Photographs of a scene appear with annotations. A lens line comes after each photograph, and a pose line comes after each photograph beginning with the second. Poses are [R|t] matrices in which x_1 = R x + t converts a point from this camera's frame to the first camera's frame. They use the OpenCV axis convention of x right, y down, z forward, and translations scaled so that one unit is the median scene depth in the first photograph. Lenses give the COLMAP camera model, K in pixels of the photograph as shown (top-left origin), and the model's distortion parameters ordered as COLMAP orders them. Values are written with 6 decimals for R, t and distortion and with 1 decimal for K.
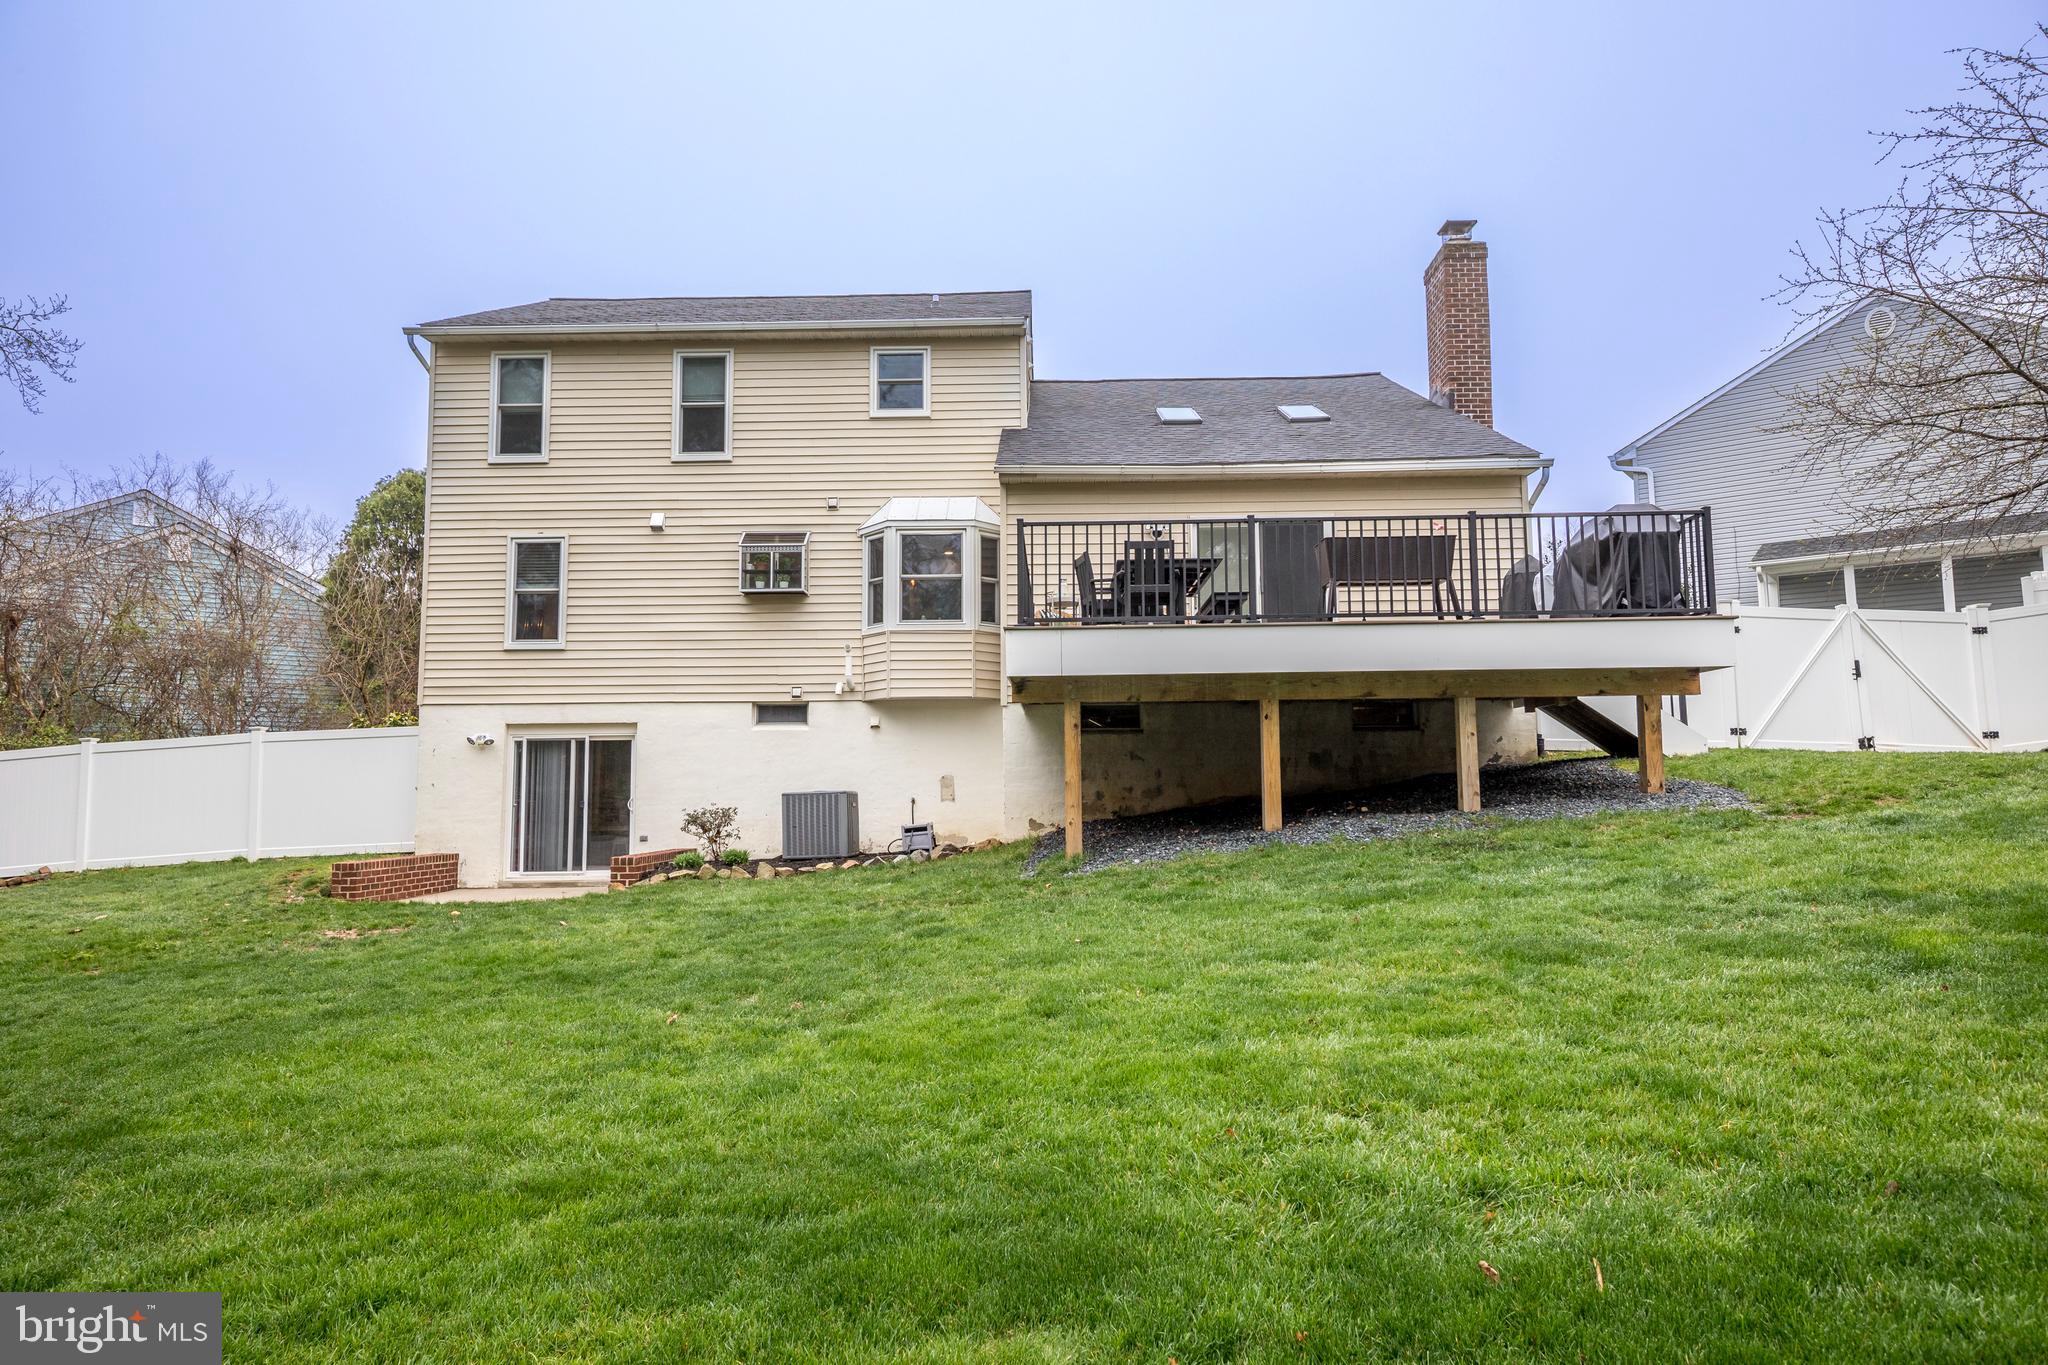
lens RADIAL K [[1247.6, 0, 1030.5], [0, 1247.6, 681.8], [0, 0, 1]] dist [0.004431, 0.002167]
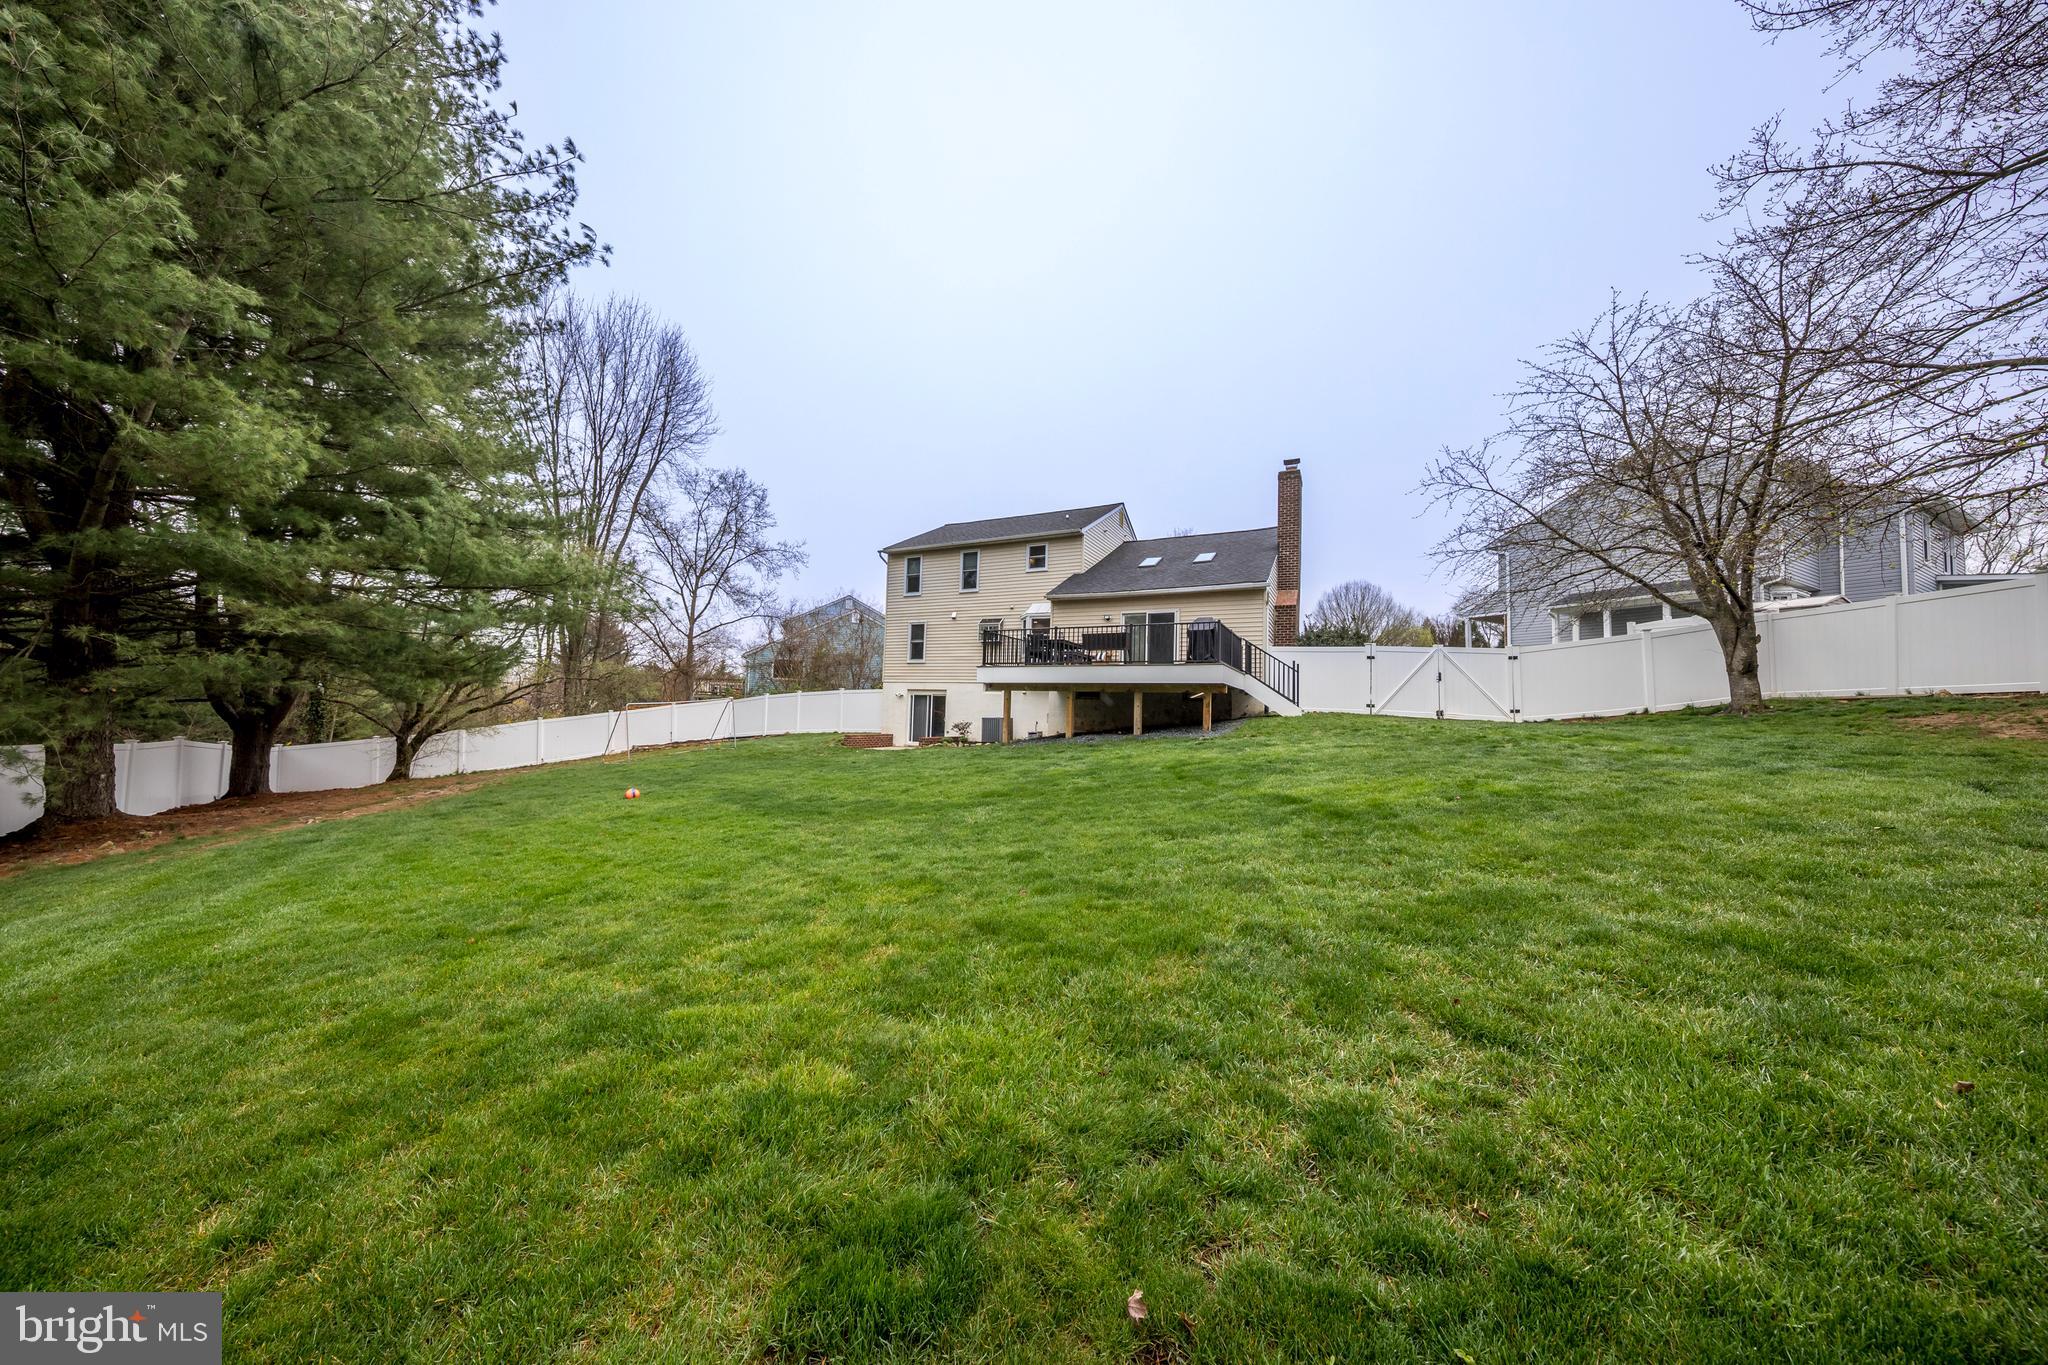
lens RADIAL K [[634.8, 0, 1004.7], [0, 634.8, 686.6], [0, 0, 1]] dist [0.000848, -0.000081]
pose [[0.900923, 0.017364, -0.433630, 0.402132], [0.001908, 0.999031, 0.043969, -0.035170], [0.433974, -0.040440, 0.900017, -0.199992]]
